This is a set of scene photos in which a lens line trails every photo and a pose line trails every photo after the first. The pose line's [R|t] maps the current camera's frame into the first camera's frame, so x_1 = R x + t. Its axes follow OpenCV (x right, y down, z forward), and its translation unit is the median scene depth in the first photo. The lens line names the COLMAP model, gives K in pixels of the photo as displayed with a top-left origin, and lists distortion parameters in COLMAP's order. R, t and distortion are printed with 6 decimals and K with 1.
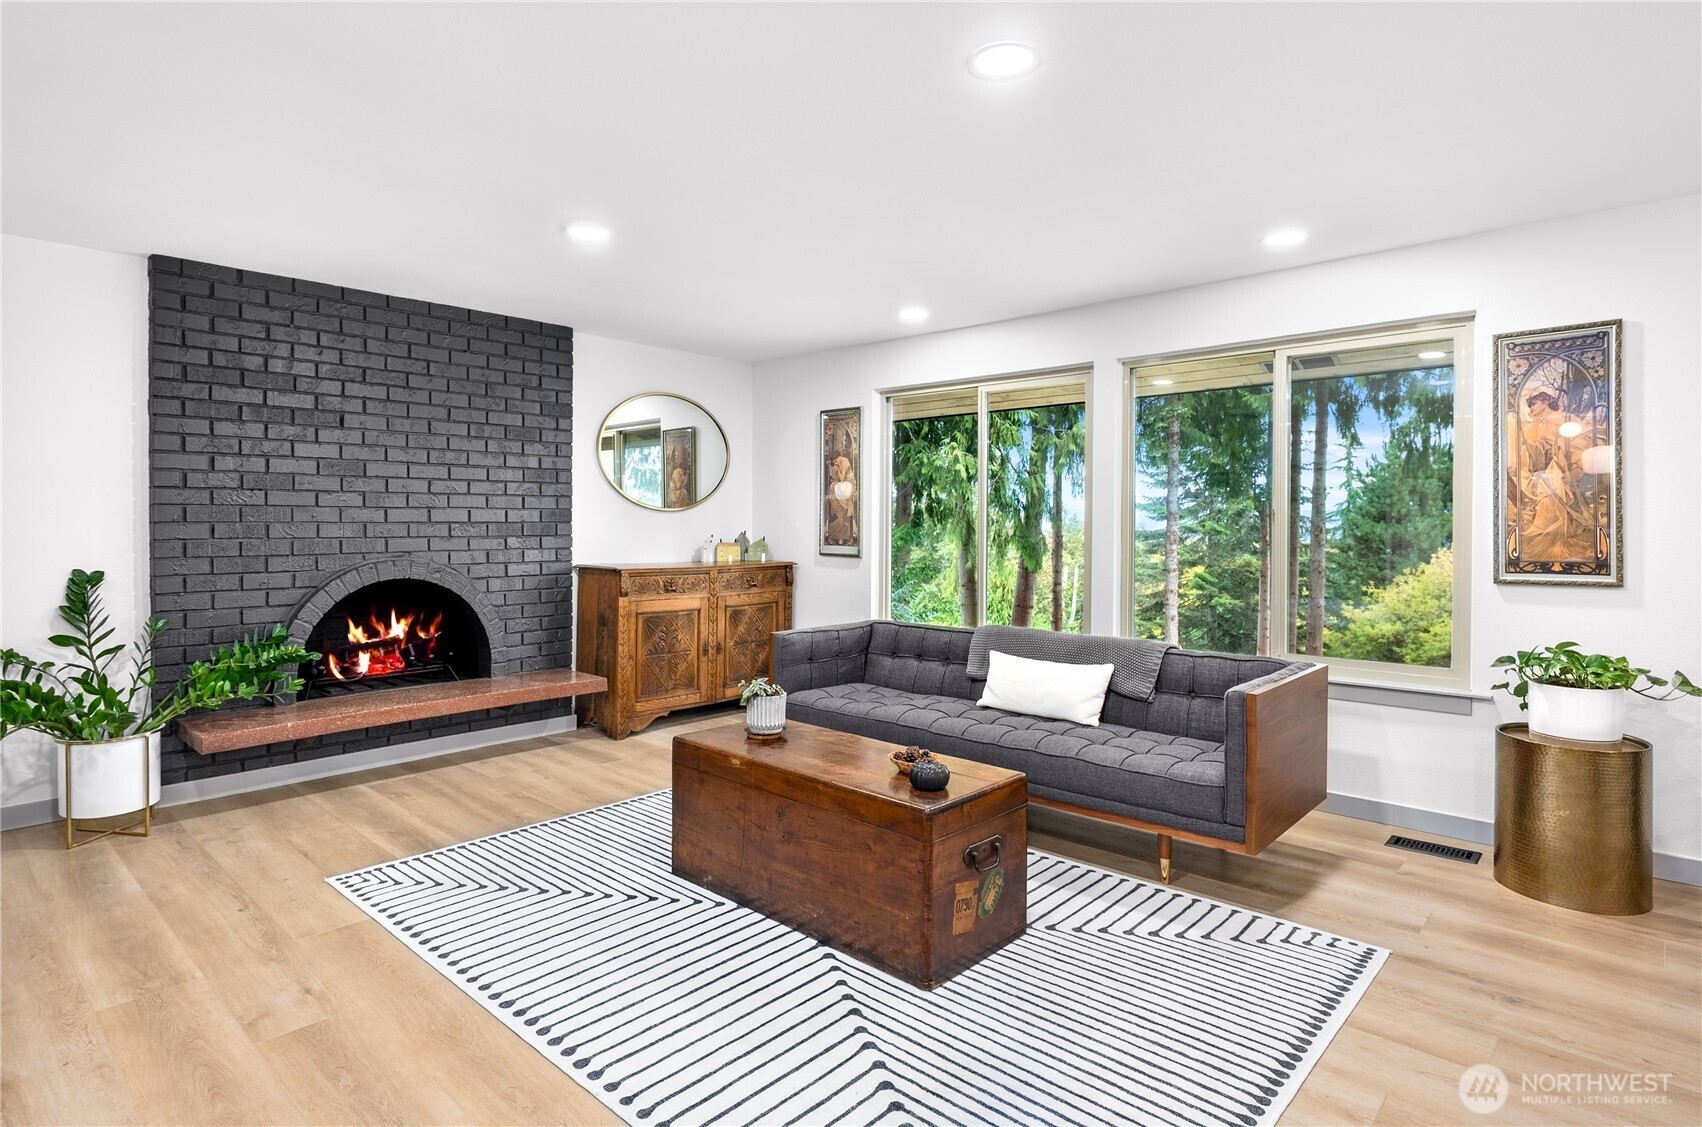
lens RADIAL K [[909.0, 0, 839.8], [0, 909.0, 522.2], [0, 0, 1]] dist [0.008927, 0.001794]
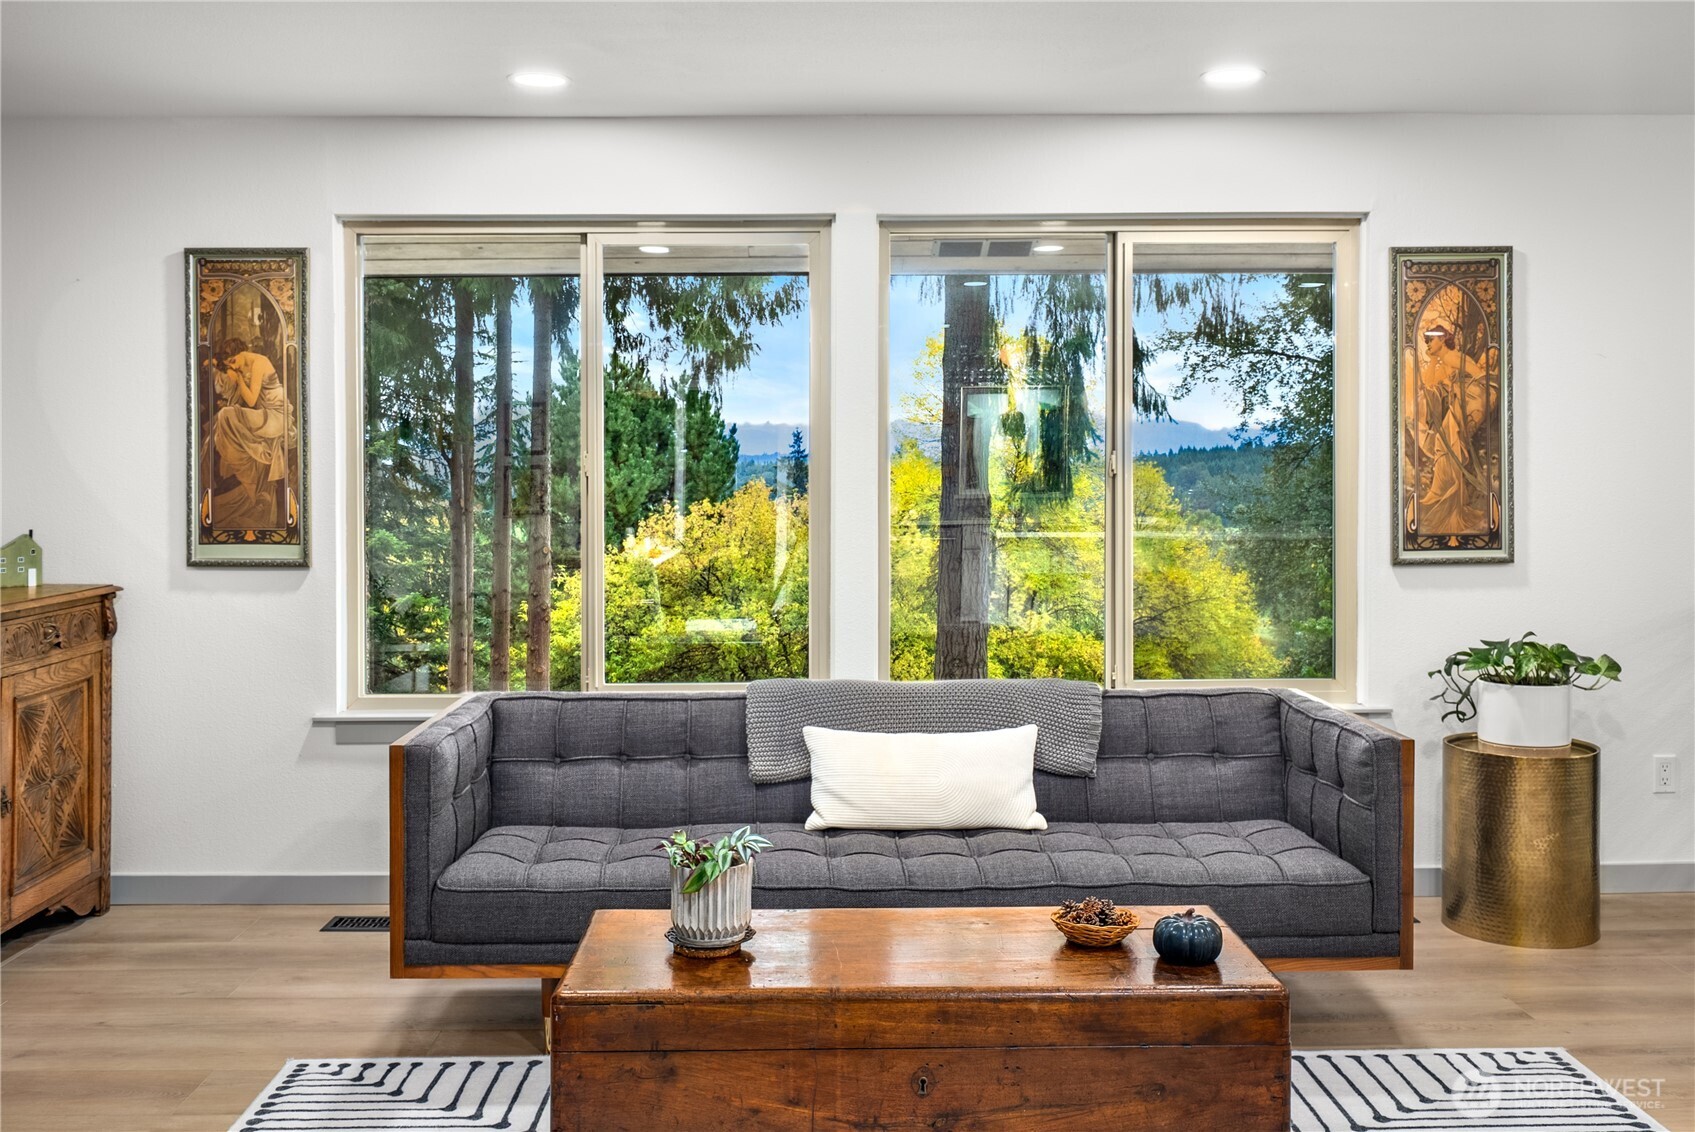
lens RADIAL K [[1592.8, 0, 835.6], [0, 1592.8, 493.4], [0, 0, 1]] dist [0.008587, 0.000000]
pose [[0.719500, -0.013616, 0.694359, -0.596513], [0.005583, 0.999889, 0.013822, -0.016545], [-0.694470, -0.006069, 0.719496, 0.356882]]
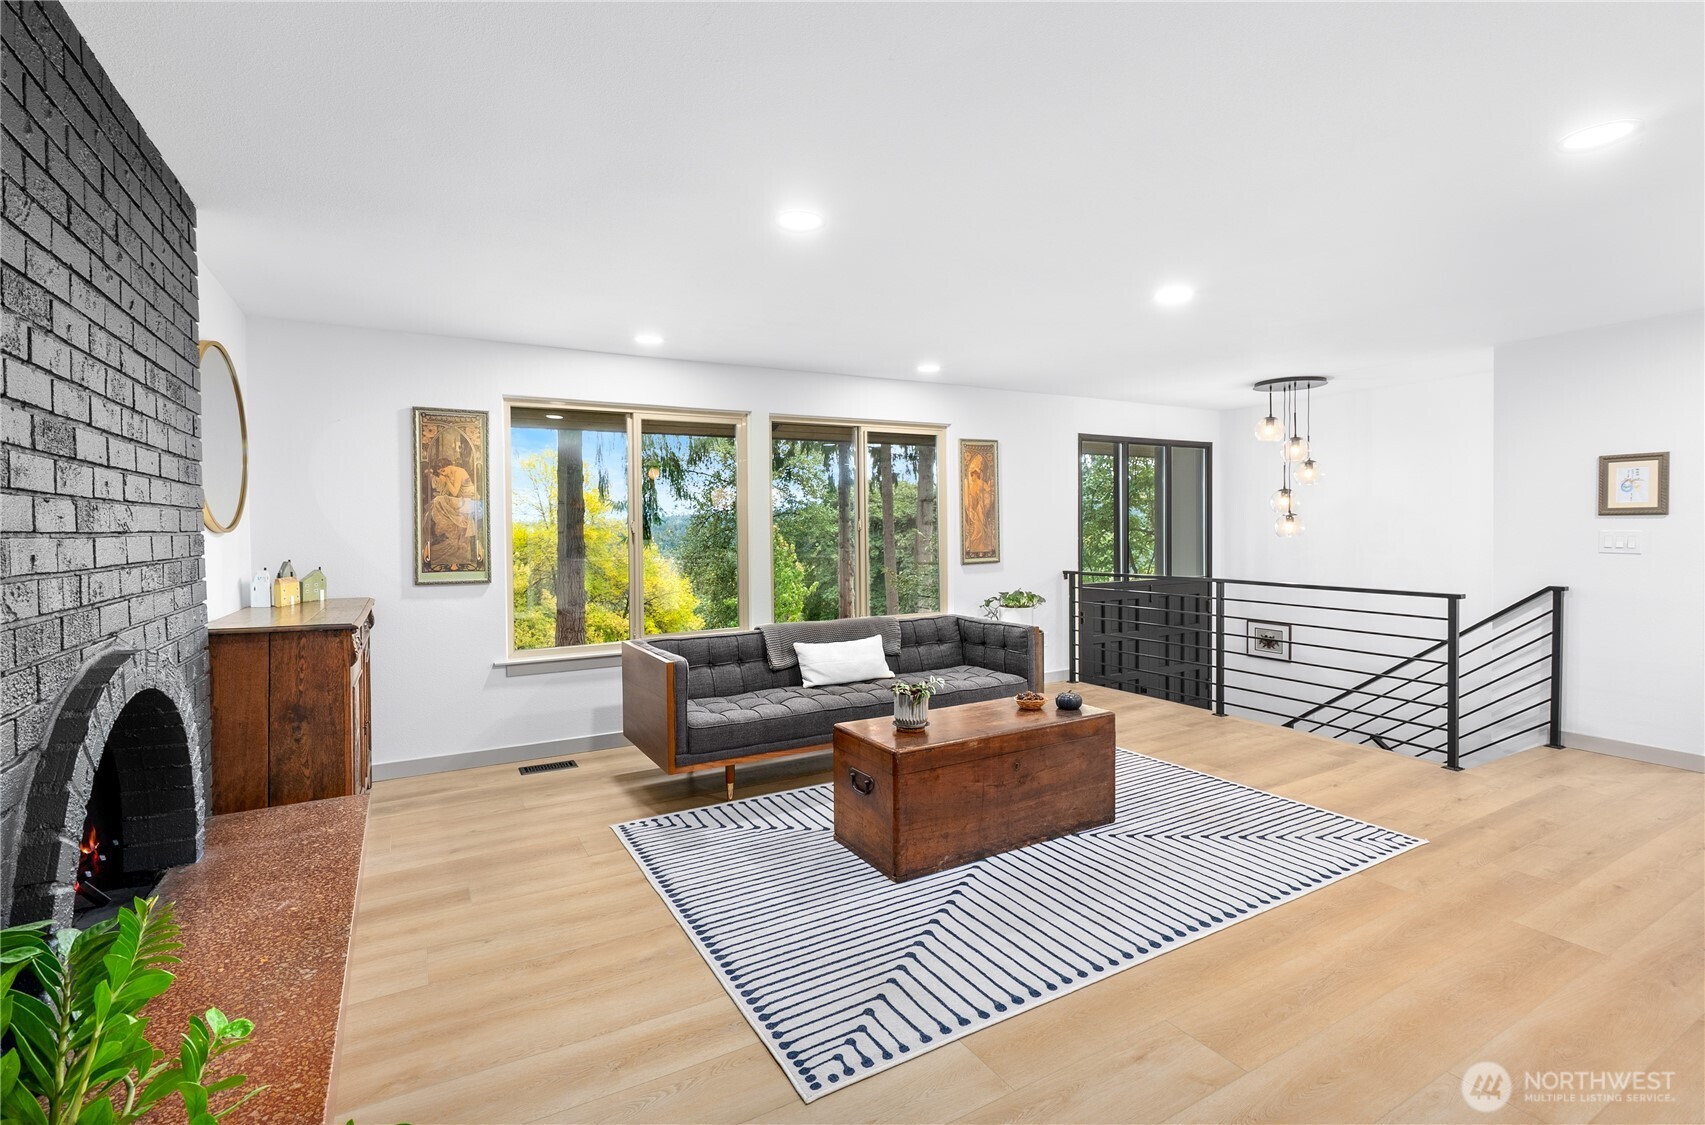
lens RADIAL K [[776.8, 0, 863.2], [0, 776.8, 550.0], [0, 0, 1]] dist [-0.006309, 0.003461]
pose [[0.291037, -0.034084, 0.956104, -0.988015], [0.012619, 0.999415, 0.031787, -0.021379], [-0.956629, 0.002814, 0.291297, 0.734662]]
